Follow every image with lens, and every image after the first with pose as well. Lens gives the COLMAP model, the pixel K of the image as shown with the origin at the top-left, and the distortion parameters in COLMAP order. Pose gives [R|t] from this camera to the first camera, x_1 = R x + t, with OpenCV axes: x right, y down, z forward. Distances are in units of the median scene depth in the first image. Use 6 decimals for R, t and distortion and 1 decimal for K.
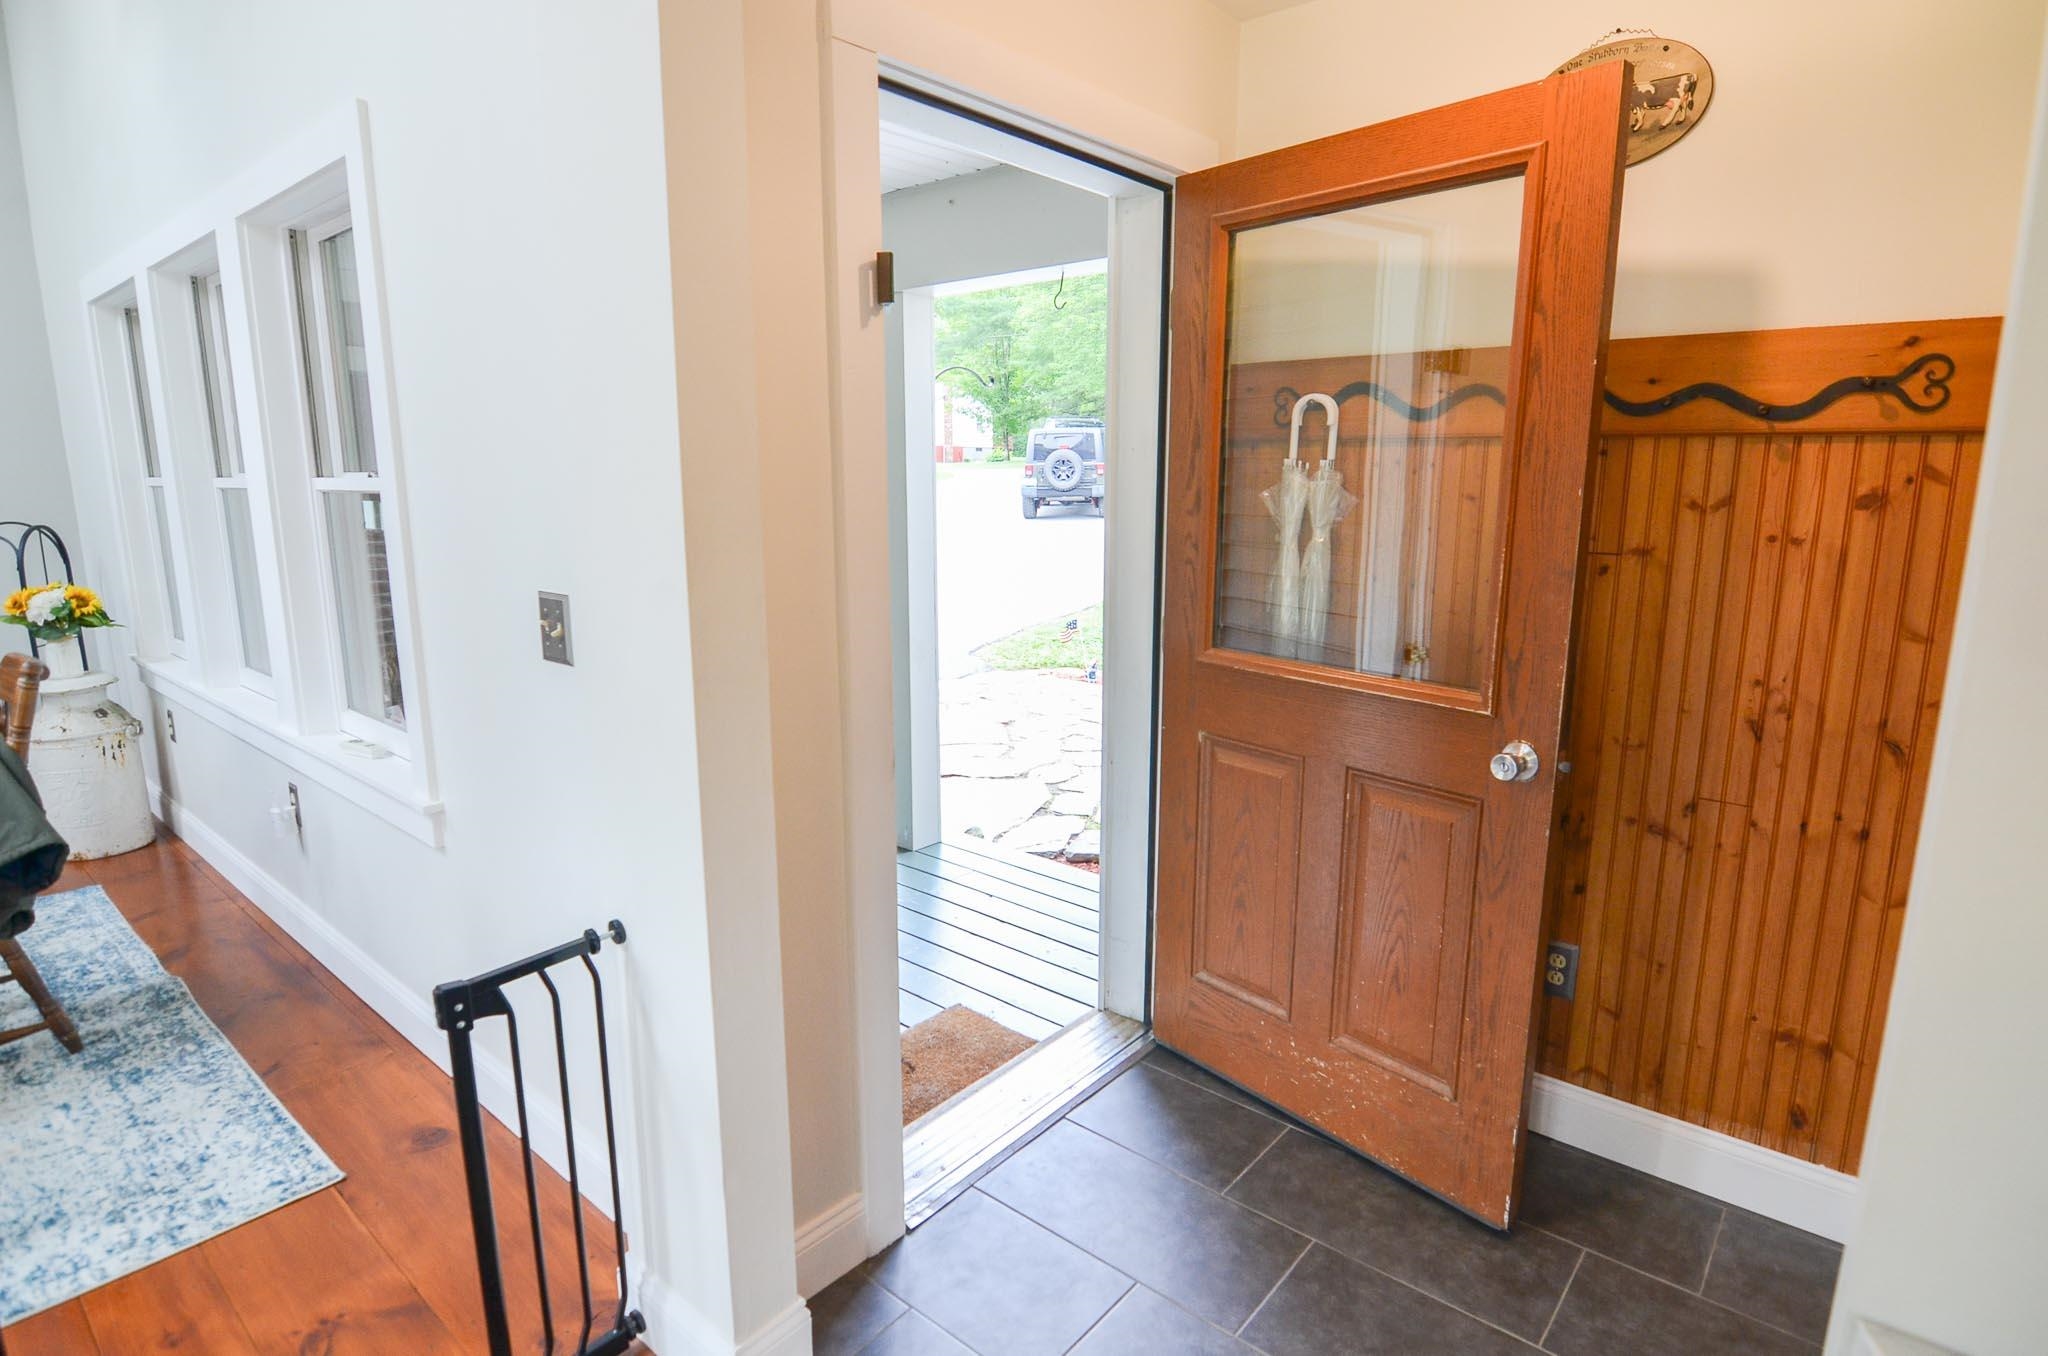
lens RADIAL K [[1047.8, 0, 1024.0], [0, 1047.8, 678.0], [0, 0, 1]] dist [-0.005187, -0.009975]
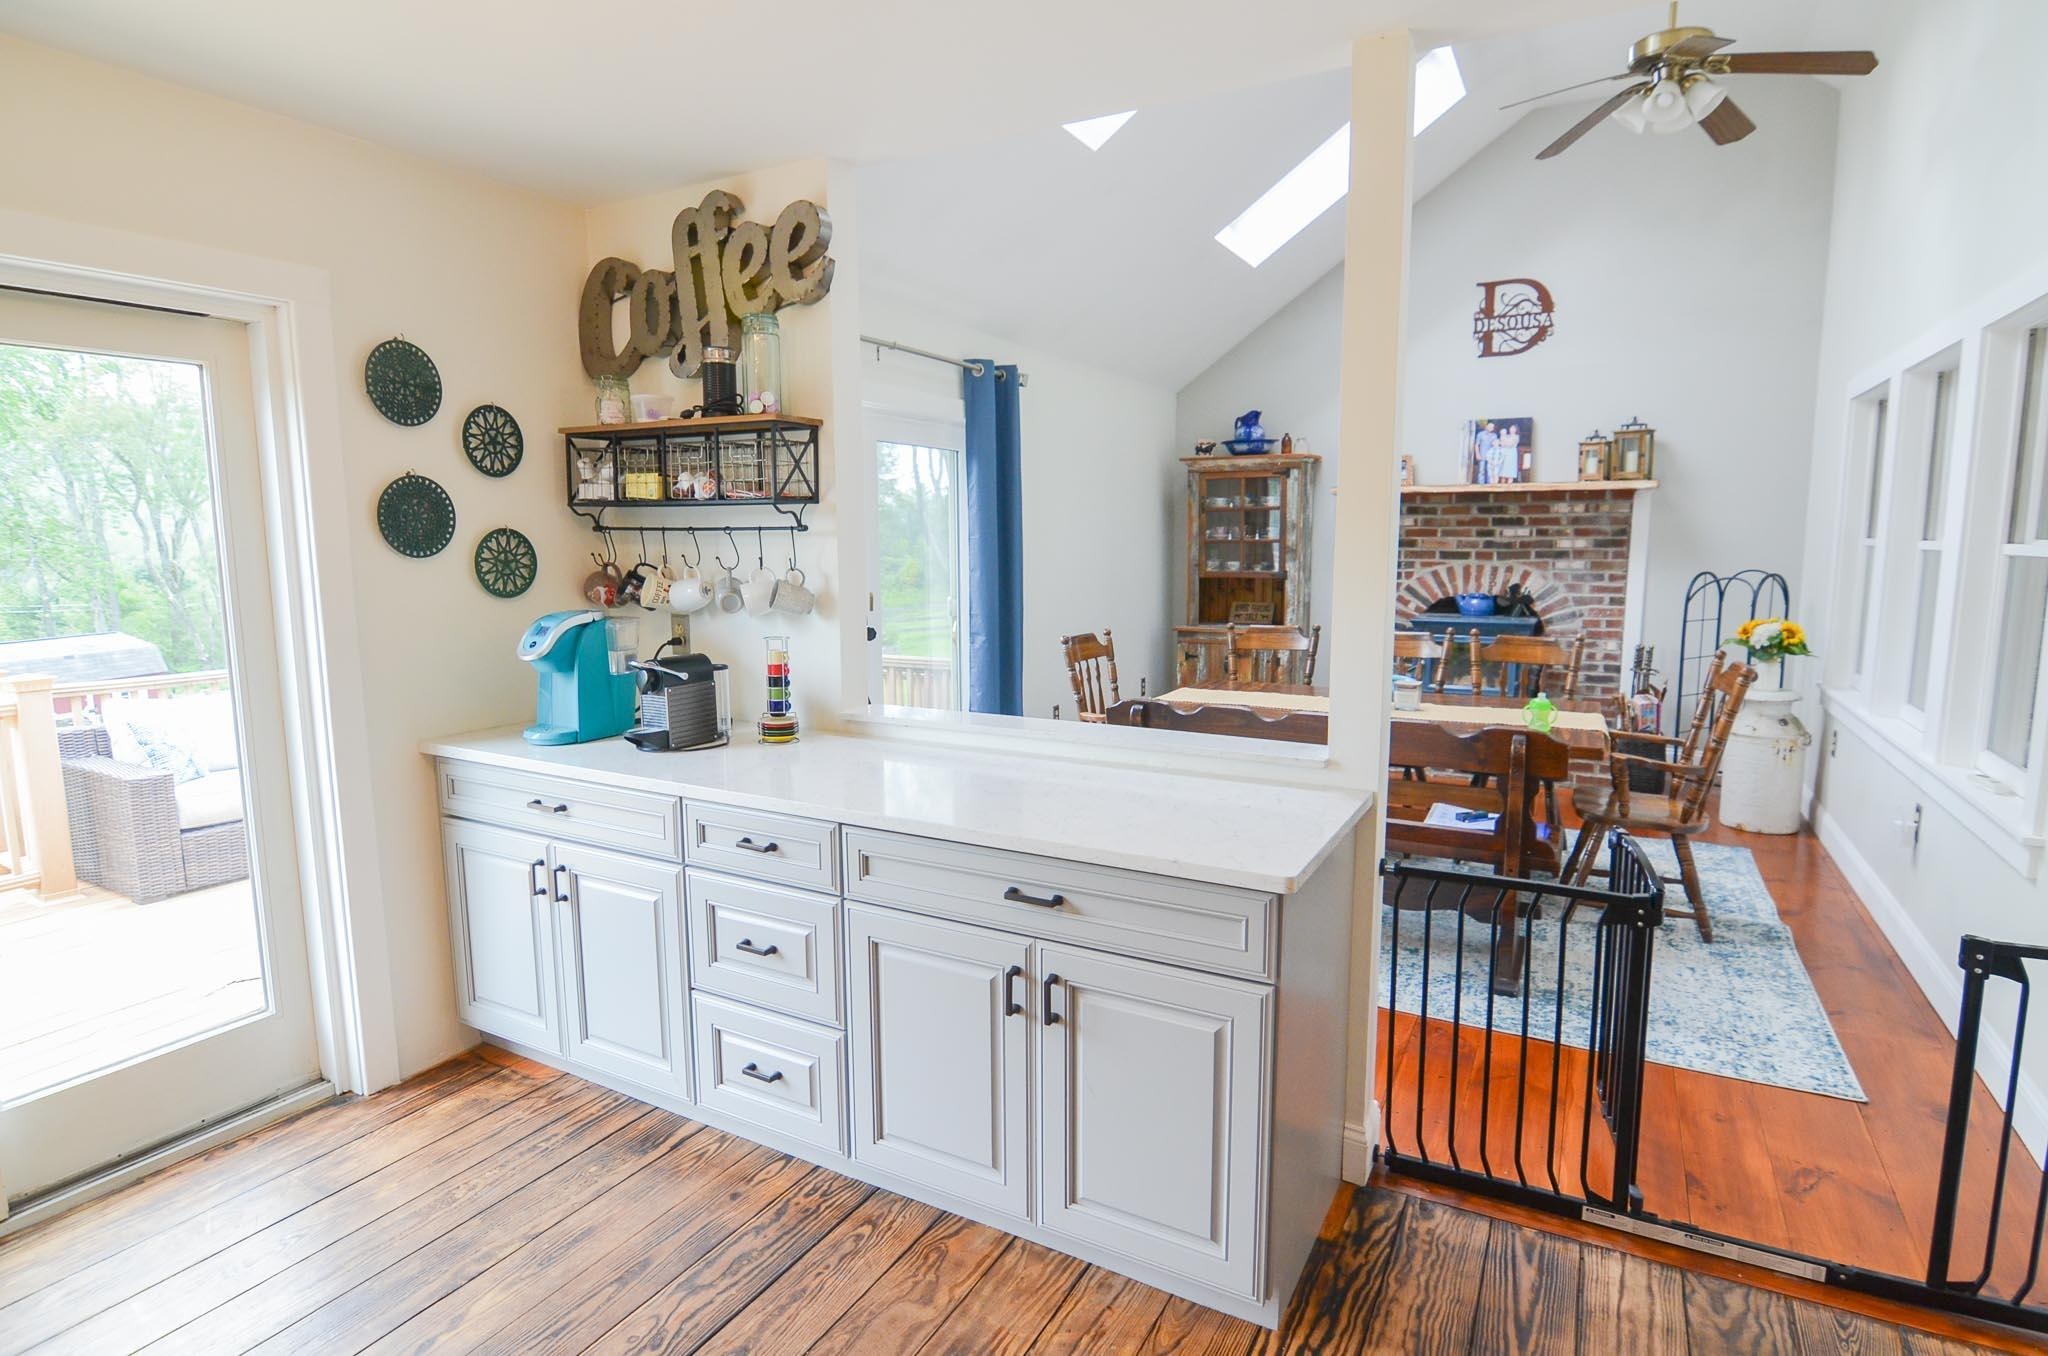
lens RADIAL K [[1047.8, 0, 1024.0], [0, 1047.8, 678.0], [0, 0, 1]] dist [-0.005187, -0.009975]
pose [[0.194182, 0.130372, -0.972264, 0.194310], [-0.178852, 0.979222, 0.095585, 0.030379], [0.964523, 0.155330, 0.213464, -0.212196]]
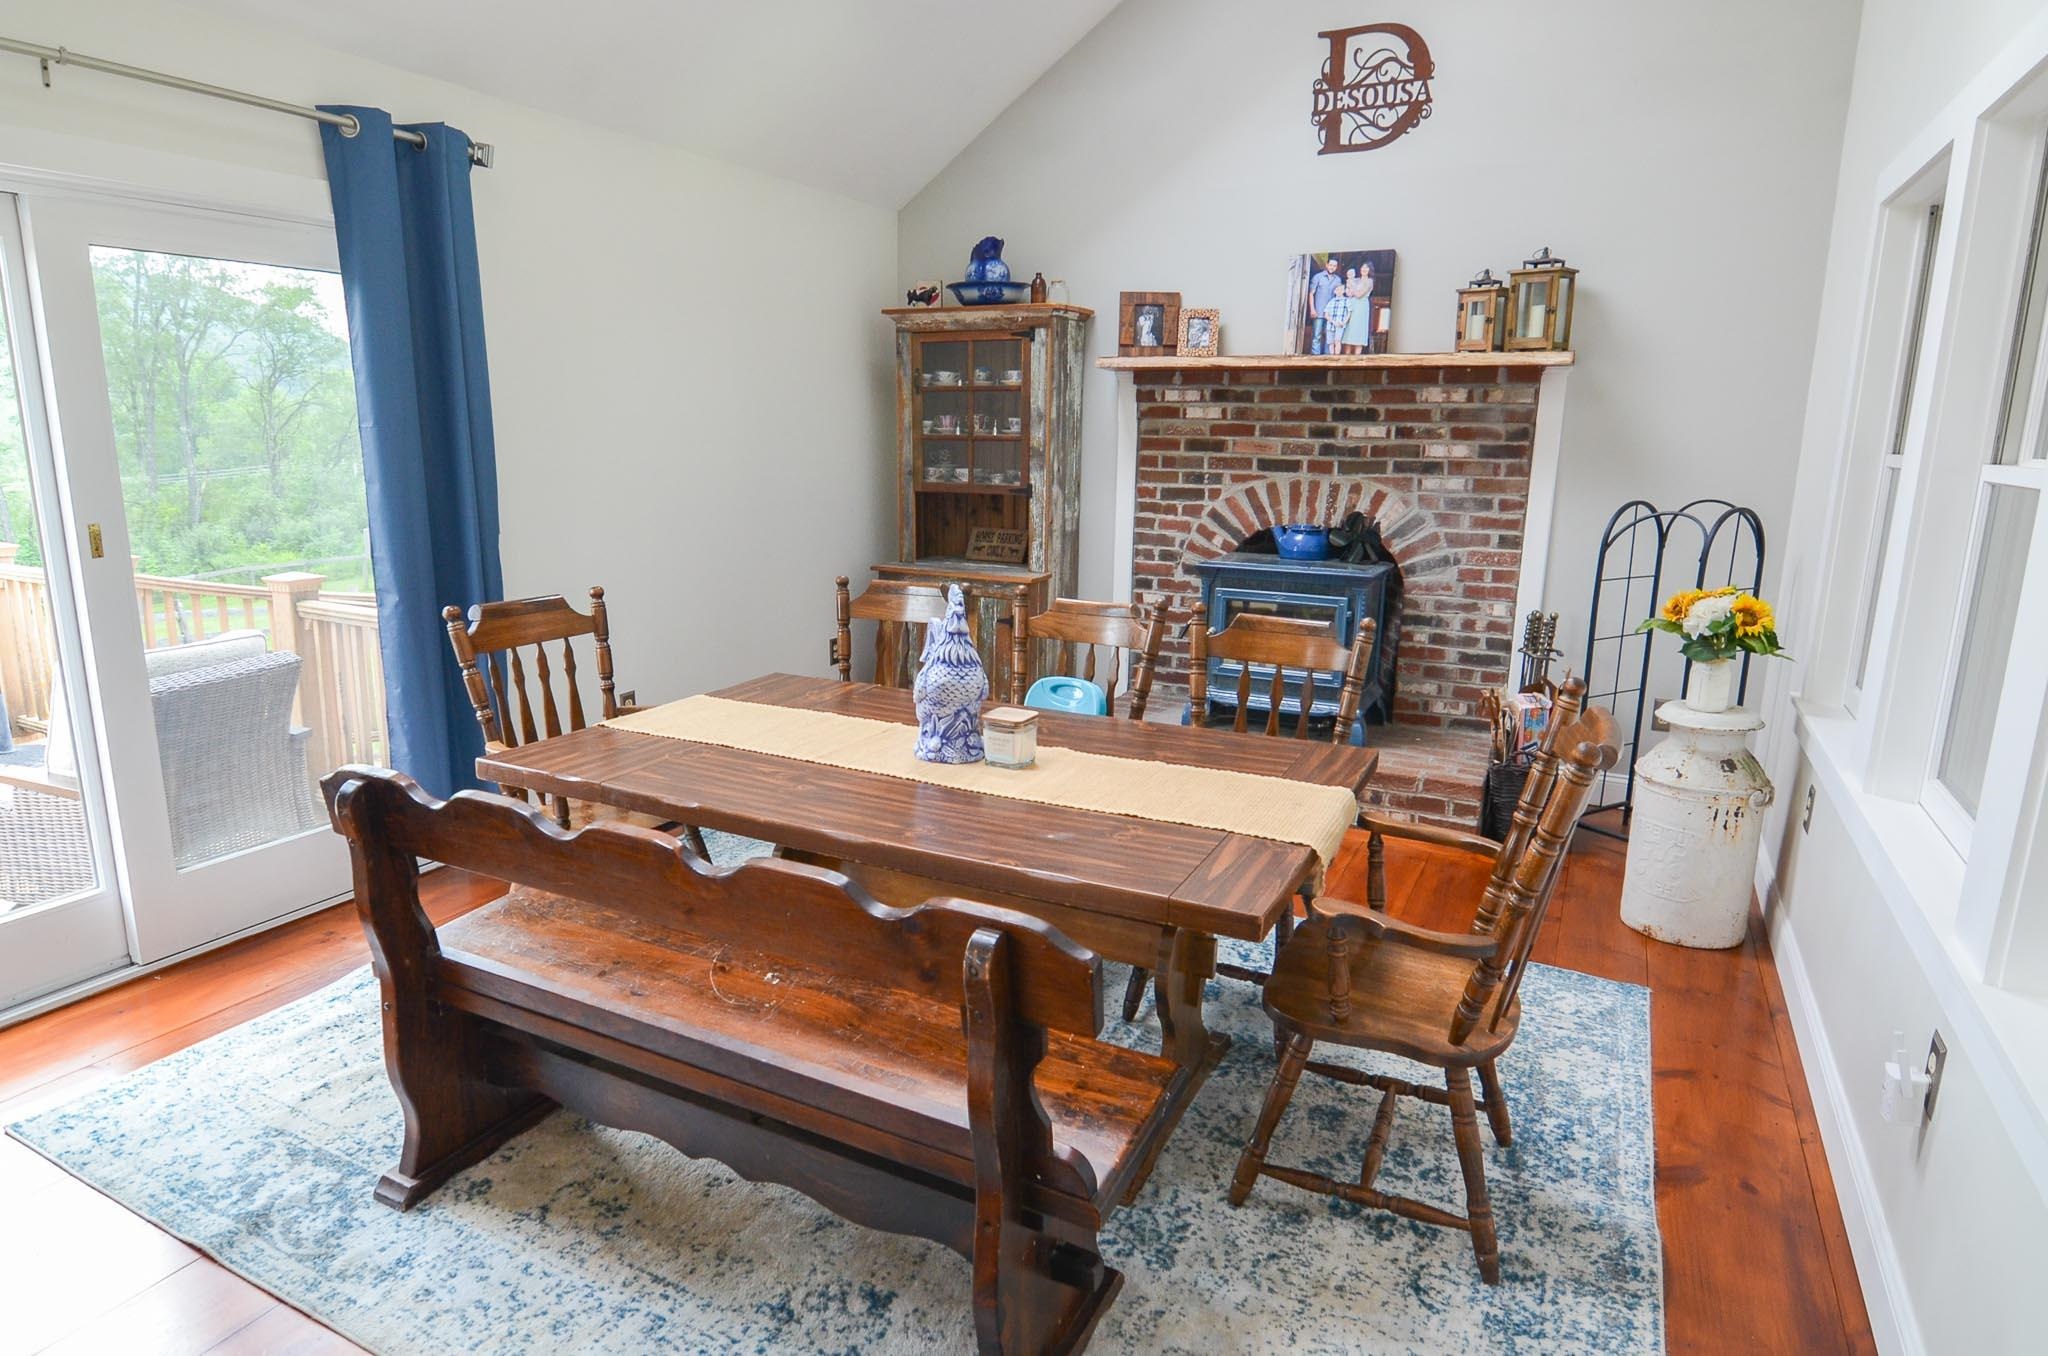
lens RADIAL K [[1142.5, 0, 1005.1], [0, 1142.5, 672.8], [0, 0, 1]] dist [-0.003799, -0.009609]
pose [[0.202395, 0.209590, -0.956613, -0.266623], [-0.195566, 0.965804, 0.170227, -0.082551], [0.959578, 0.152628, 0.236463, 0.351669]]
